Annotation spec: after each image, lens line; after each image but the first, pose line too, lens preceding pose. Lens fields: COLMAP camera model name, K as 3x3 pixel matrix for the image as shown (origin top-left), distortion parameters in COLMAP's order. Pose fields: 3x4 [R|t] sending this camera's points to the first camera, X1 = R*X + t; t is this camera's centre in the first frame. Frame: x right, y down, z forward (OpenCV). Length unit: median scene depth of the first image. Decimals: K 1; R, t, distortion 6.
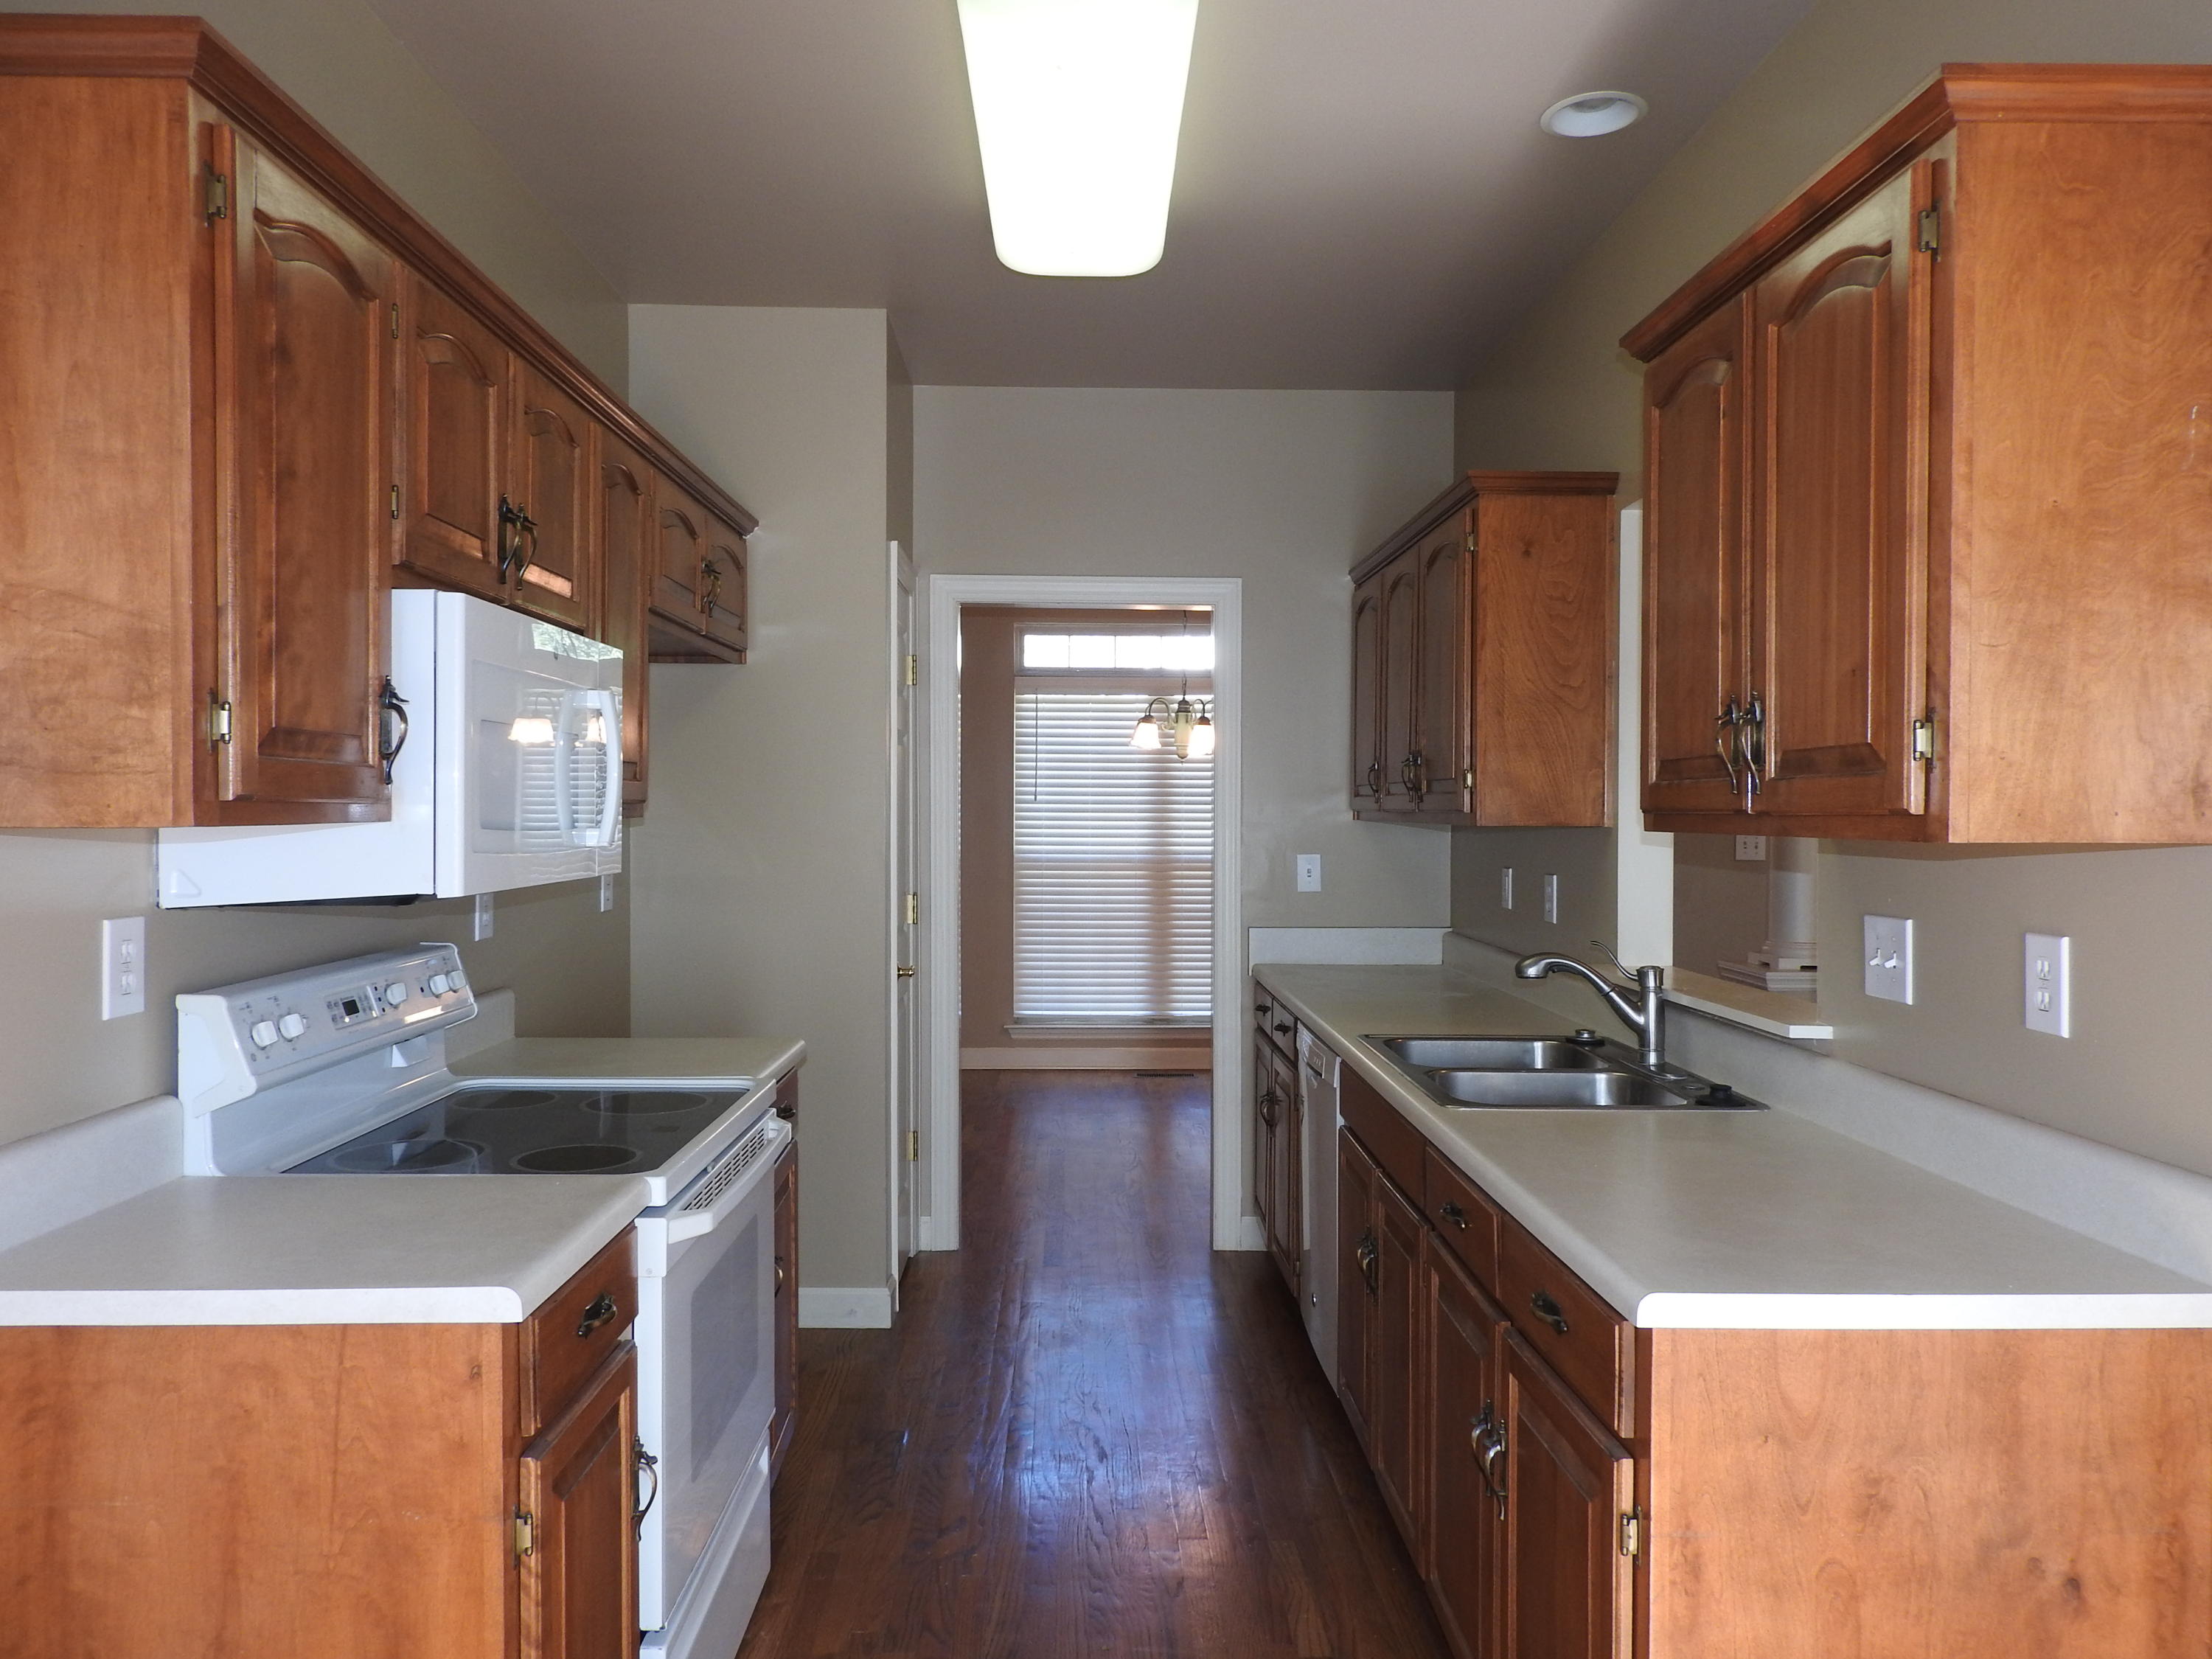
lens RADIAL K [[1583.2, 0, 1106.9], [0, 1583.2, 827.5], [0, 0, 1]] dist [0.005970, -0.000174]
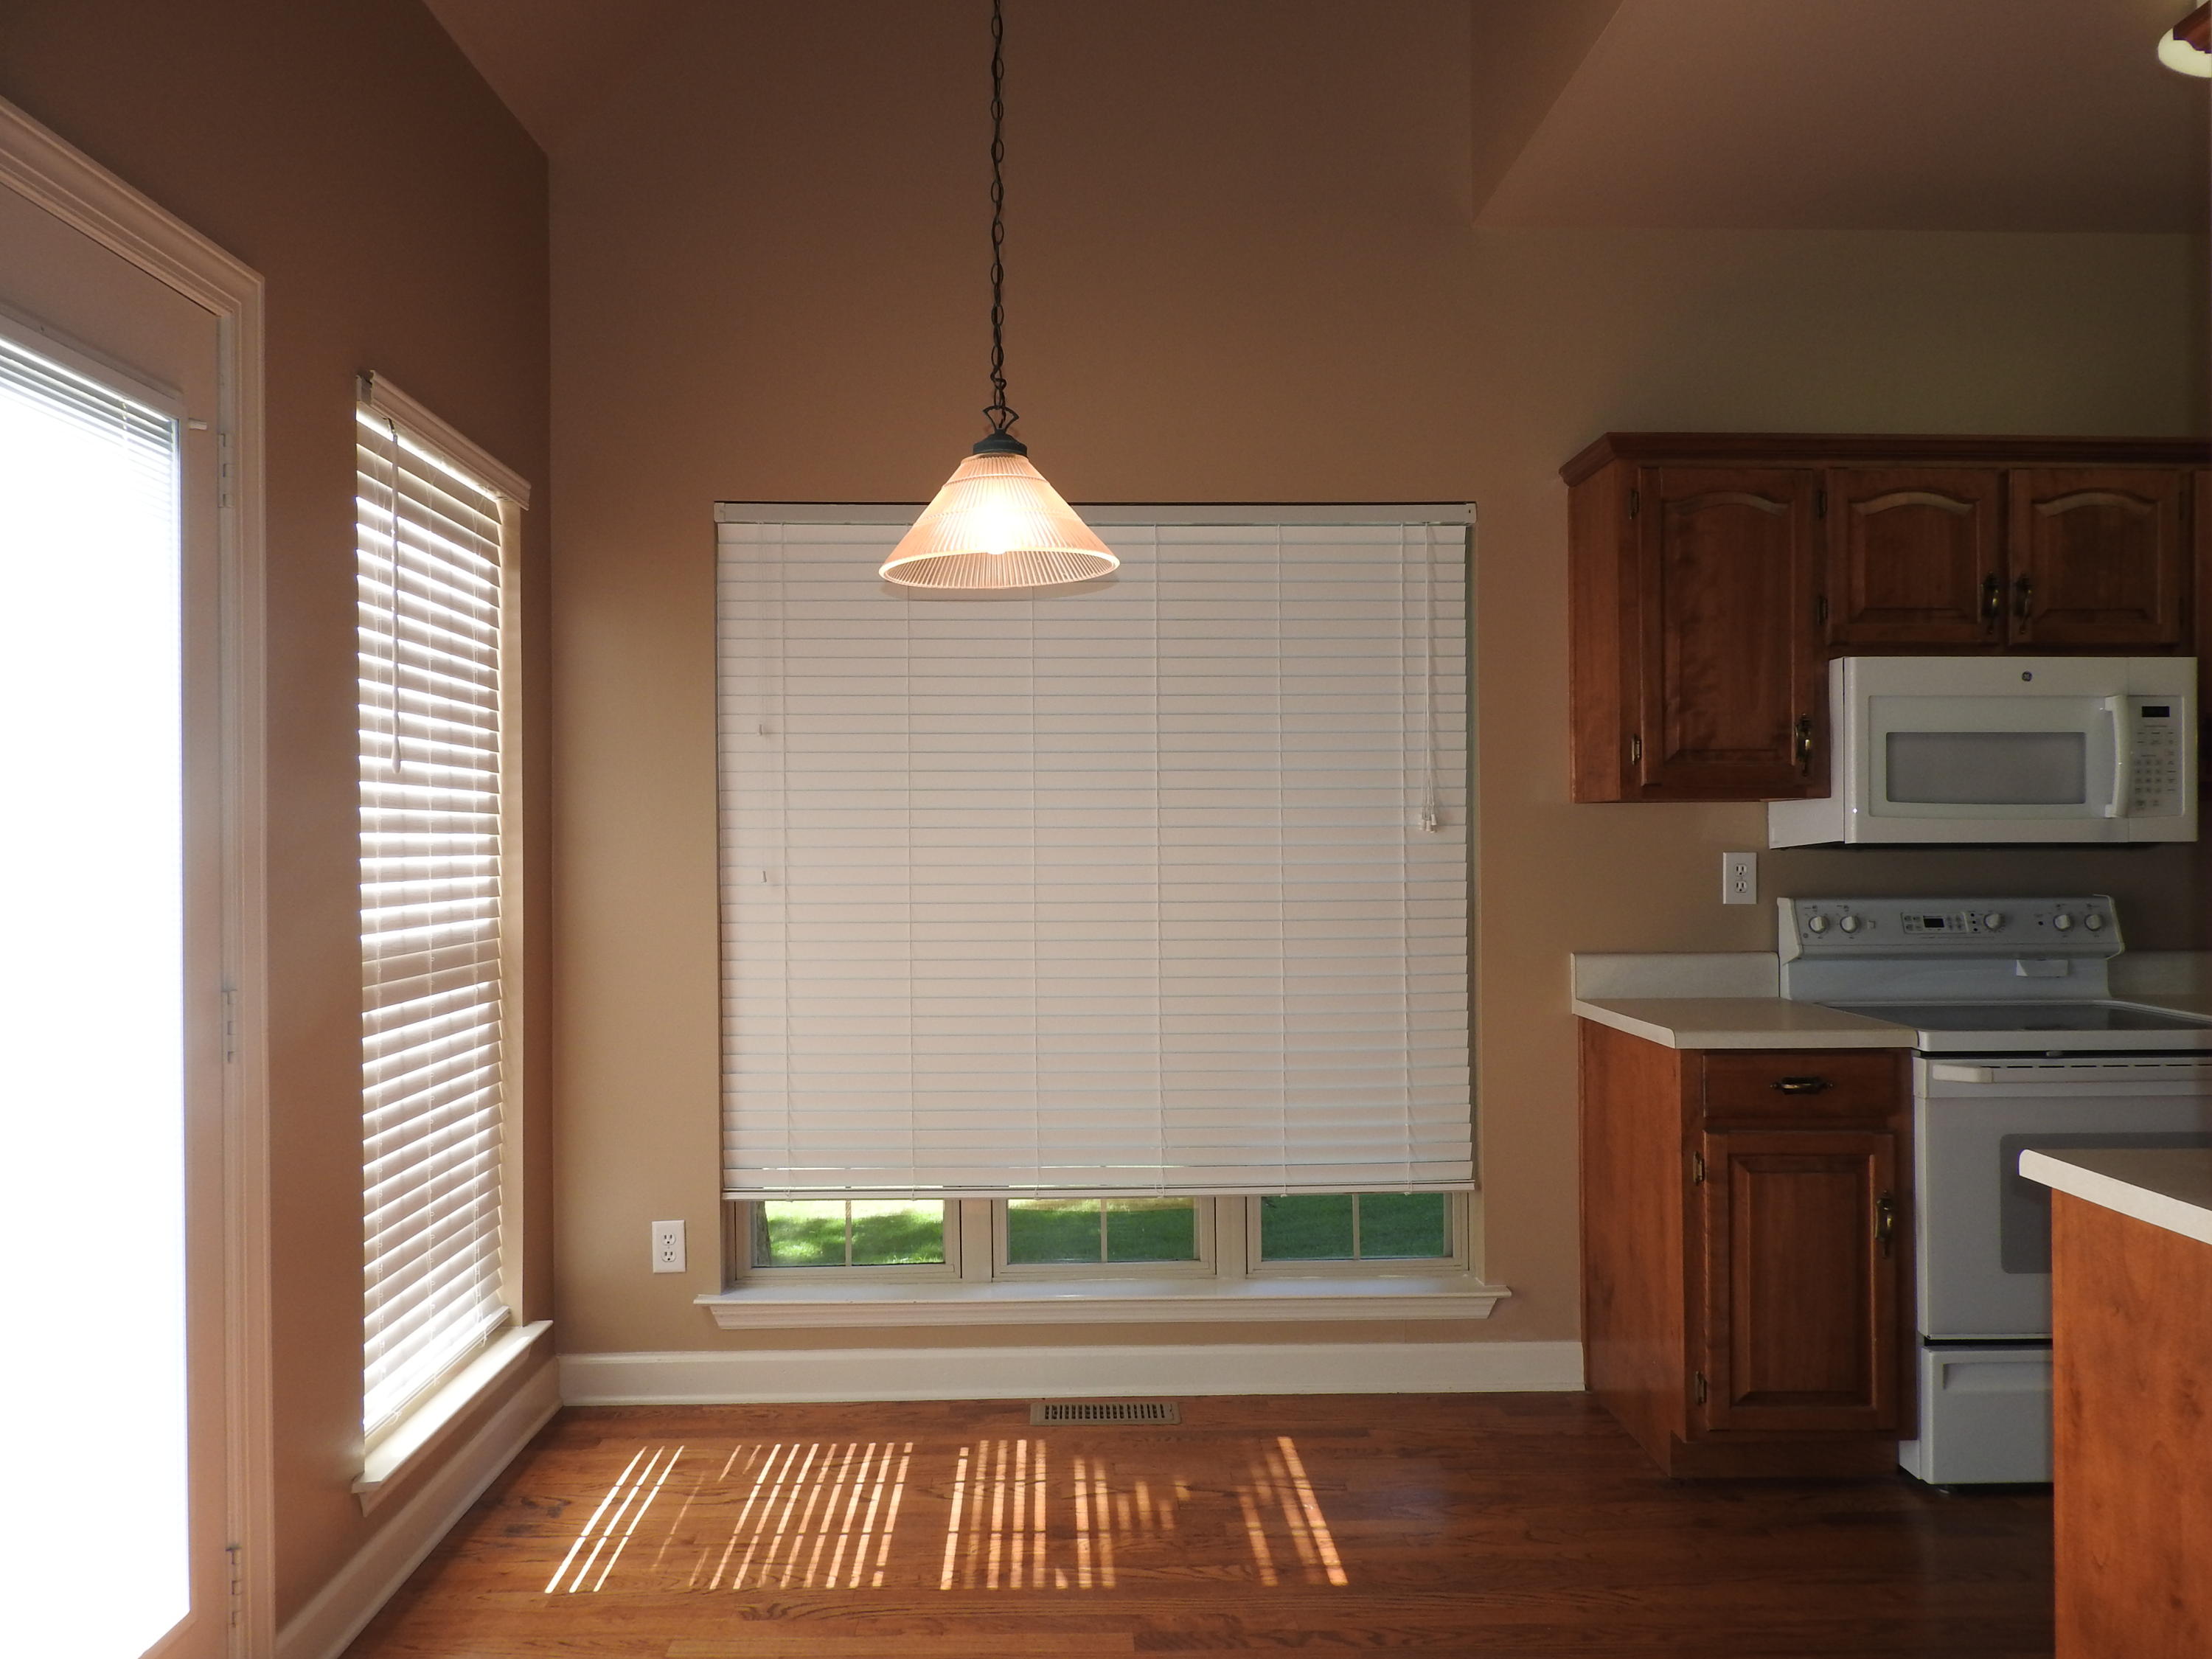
lens RADIAL K [[1583.2, 0, 1107.2], [0, 1583.2, 831.8], [0, 0, 1]] dist [0.005970, -0.000174]
pose [[0.008132, -0.007023, -0.999942, 1.522593], [-0.010360, 0.999921, -0.007107, 0.065918], [0.999913, 0.010417, 0.008059, 0.279594]]
